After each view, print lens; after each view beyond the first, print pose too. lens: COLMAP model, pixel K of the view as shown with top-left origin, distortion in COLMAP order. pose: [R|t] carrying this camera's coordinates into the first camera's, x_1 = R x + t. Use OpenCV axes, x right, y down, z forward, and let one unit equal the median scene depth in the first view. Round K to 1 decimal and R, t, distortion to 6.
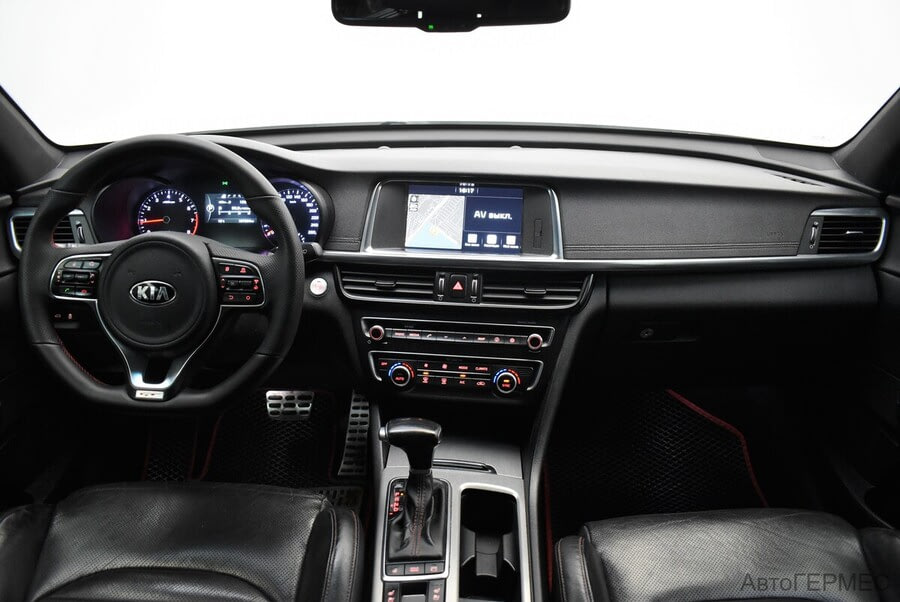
lens RADIAL K [[708.8, 0, 448.6], [0, 708.8, 294.0], [0, 0, 1]] dist [-0.094400, -0.001880]
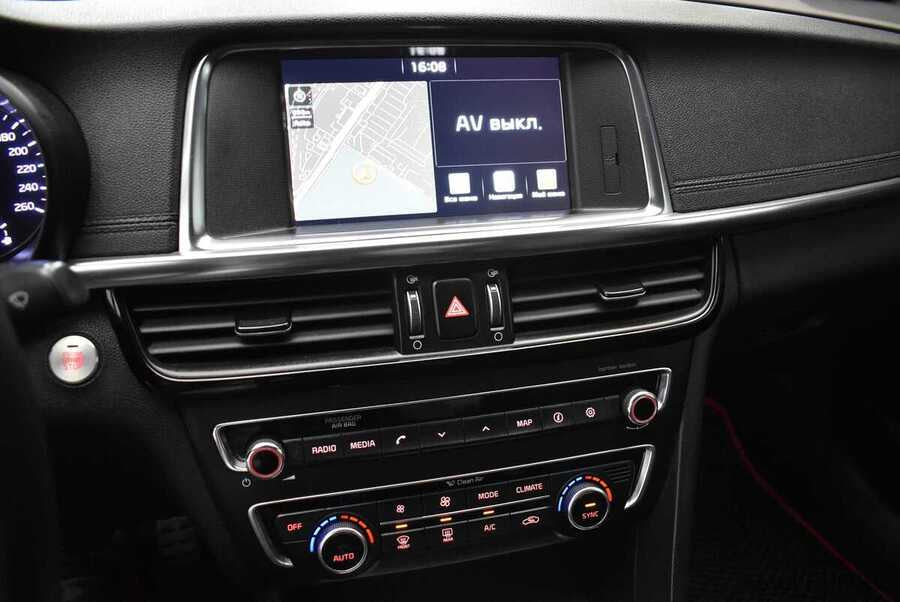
lens RADIAL K [[708.8, 0, 452.5], [0, 708.8, 302.7], [0, 0, 1]] dist [-0.094400, -0.001880]
pose [[0.926308, -0.152786, 0.344399, -0.121627], [0.108060, 0.983419, 0.145634, -0.069865], [-0.360939, -0.097686, 0.927459, 0.606068]]
